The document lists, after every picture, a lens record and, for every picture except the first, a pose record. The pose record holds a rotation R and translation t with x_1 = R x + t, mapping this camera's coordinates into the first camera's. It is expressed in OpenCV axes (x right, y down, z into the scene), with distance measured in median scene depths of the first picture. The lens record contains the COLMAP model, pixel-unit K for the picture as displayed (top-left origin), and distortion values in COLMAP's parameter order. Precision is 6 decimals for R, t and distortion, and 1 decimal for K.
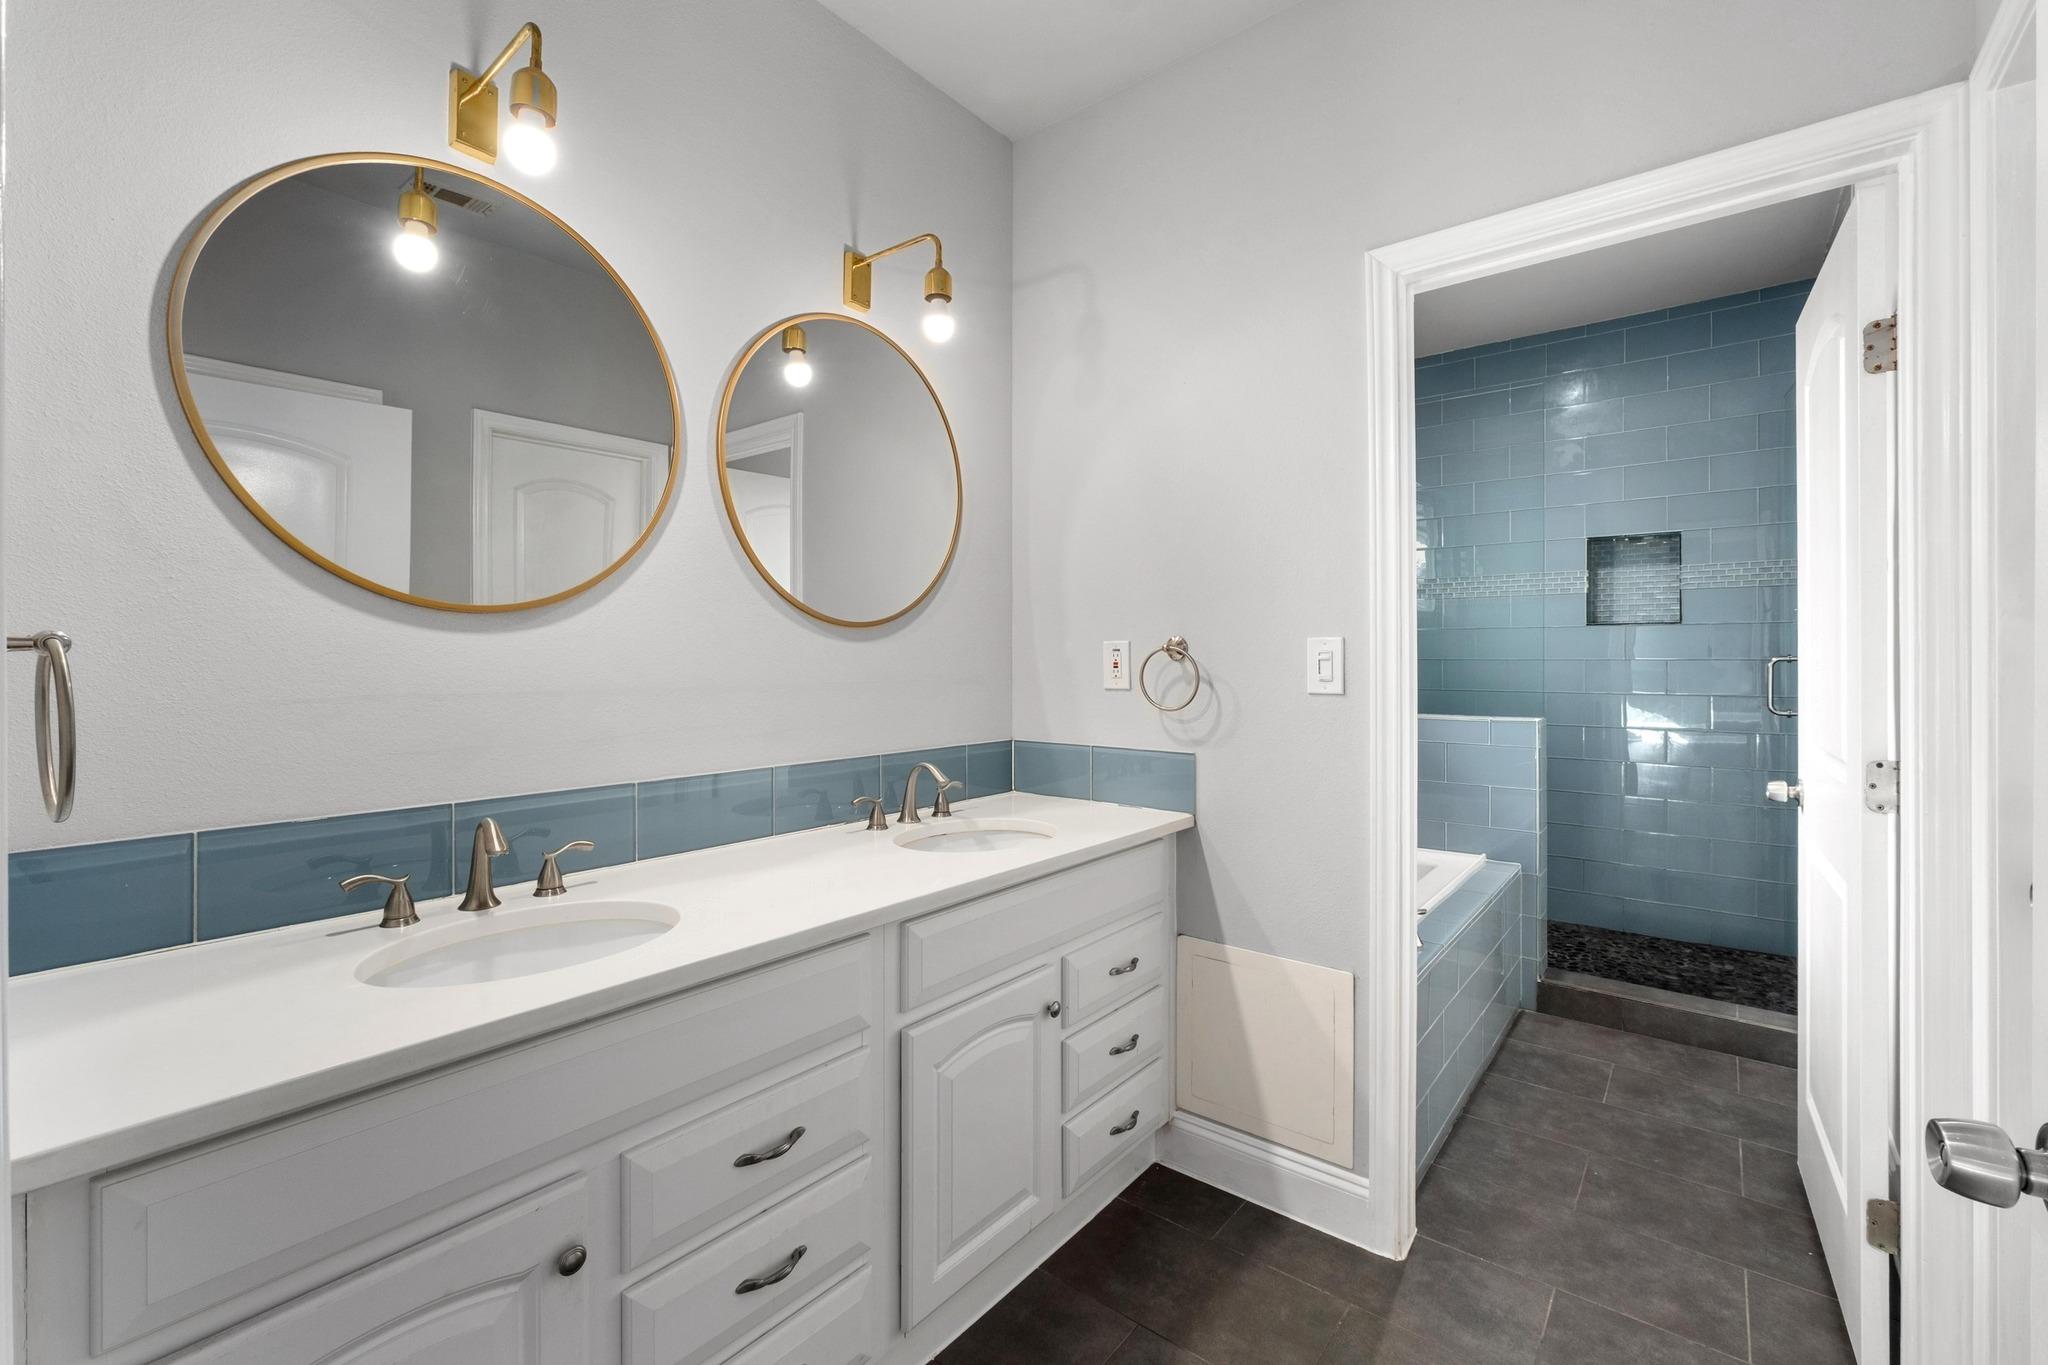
lens RADIAL K [[860.2, 0, 1042.7], [0, 860.2, 660.7], [0, 0, 1]] dist [-0.024295, 0.010318]
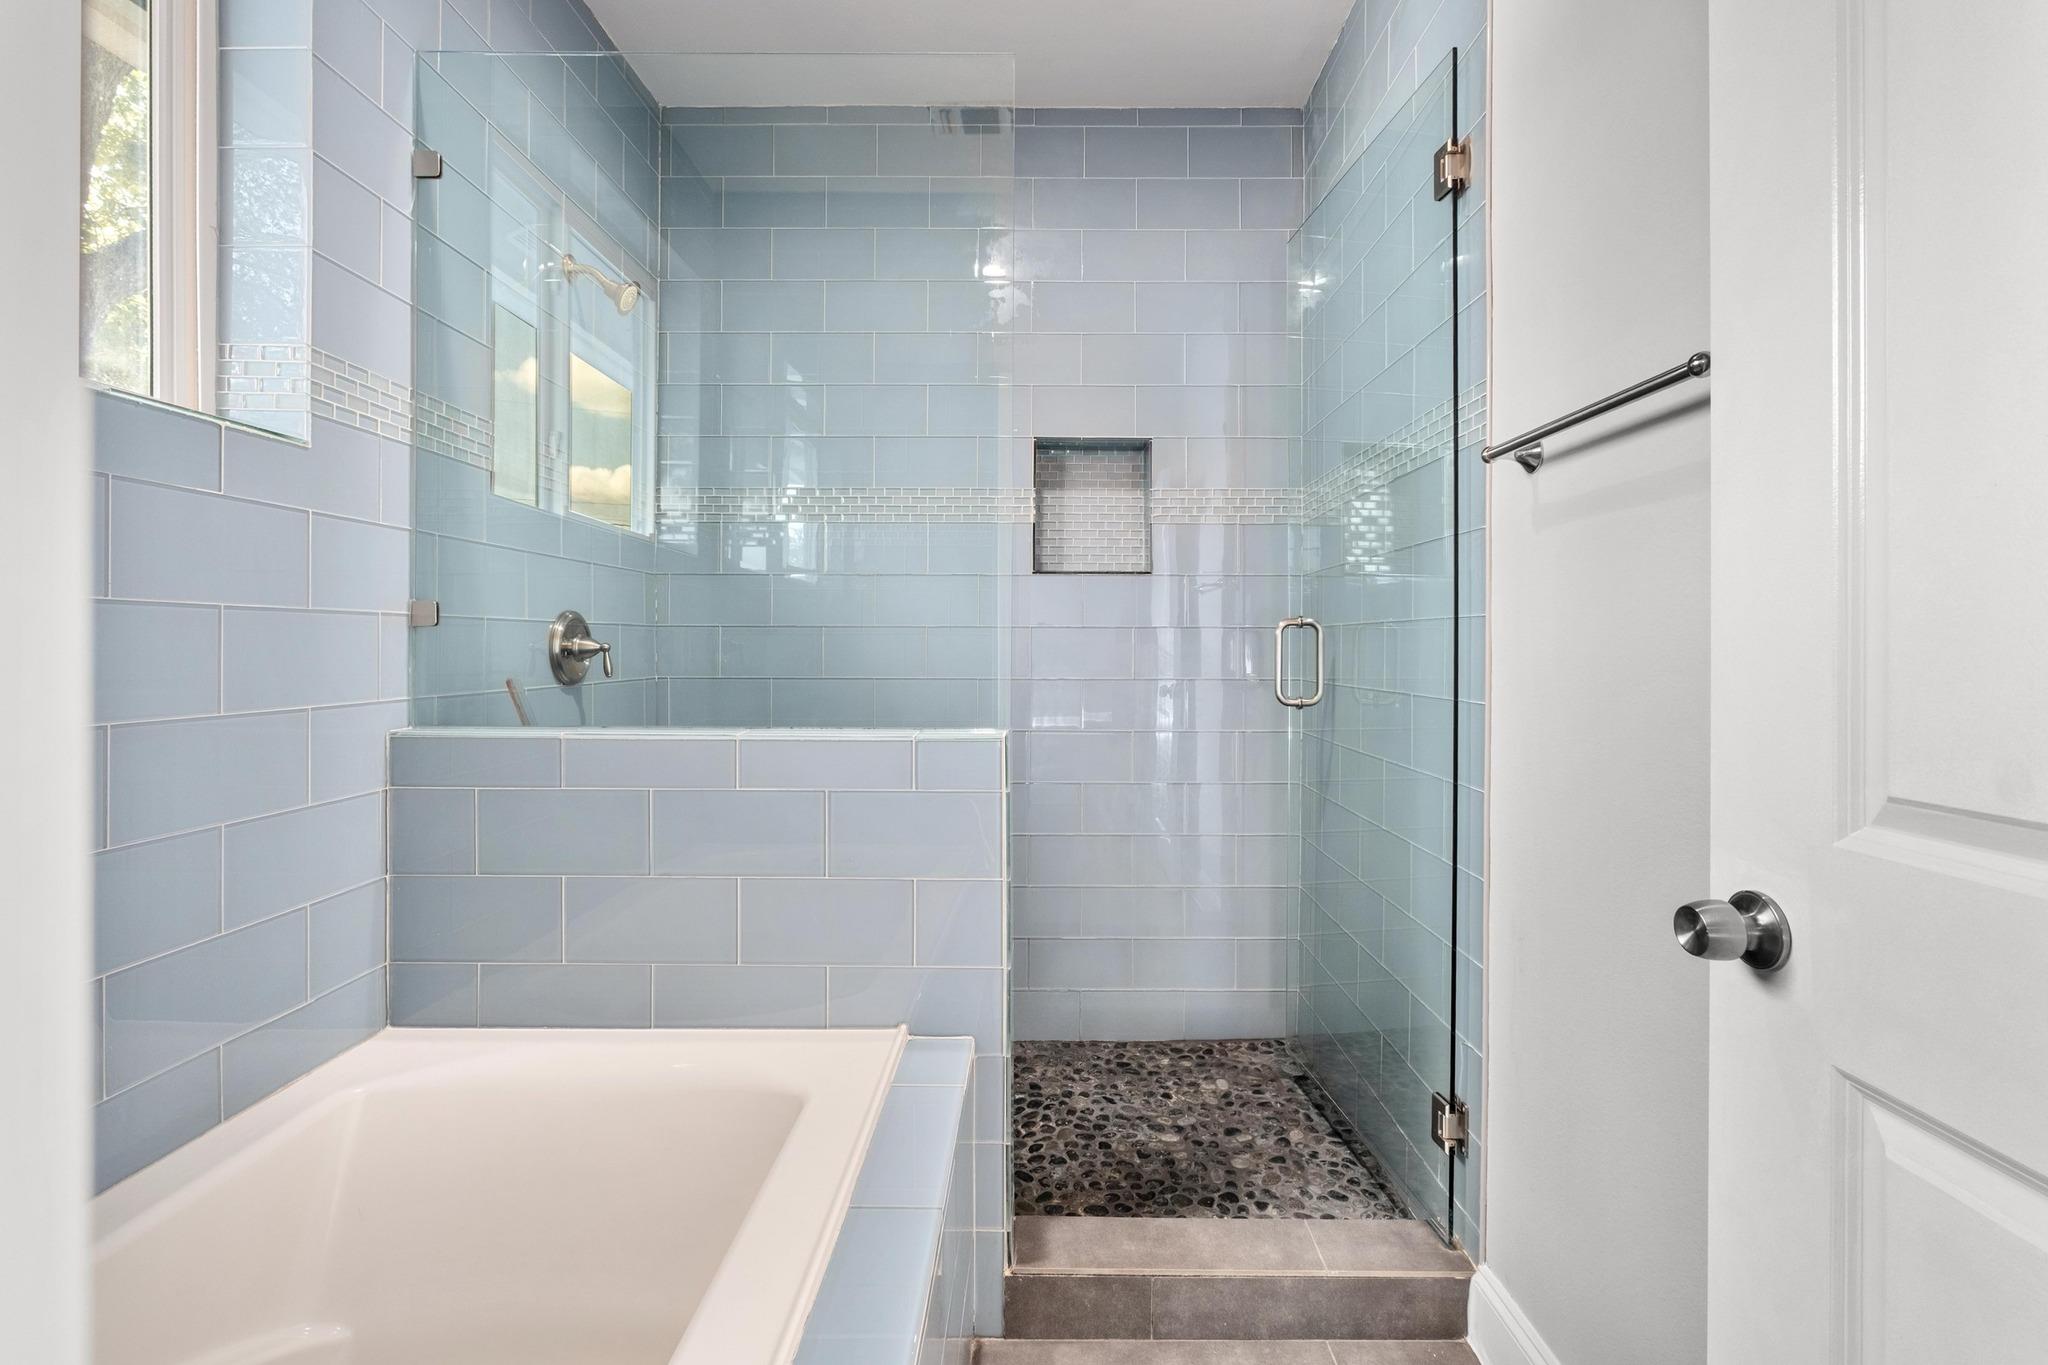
lens RADIAL K [[962.4, 0, 1023.9], [0, 962.4, 645.3], [0, 0, 1]] dist [-0.021732, 0.000176]
pose [[0.803262, 0.004408, 0.595610, 0.219179], [-0.002475, 0.999989, -0.004062, 0.017010], [-0.595621, 0.001789, 0.803263, 0.460808]]
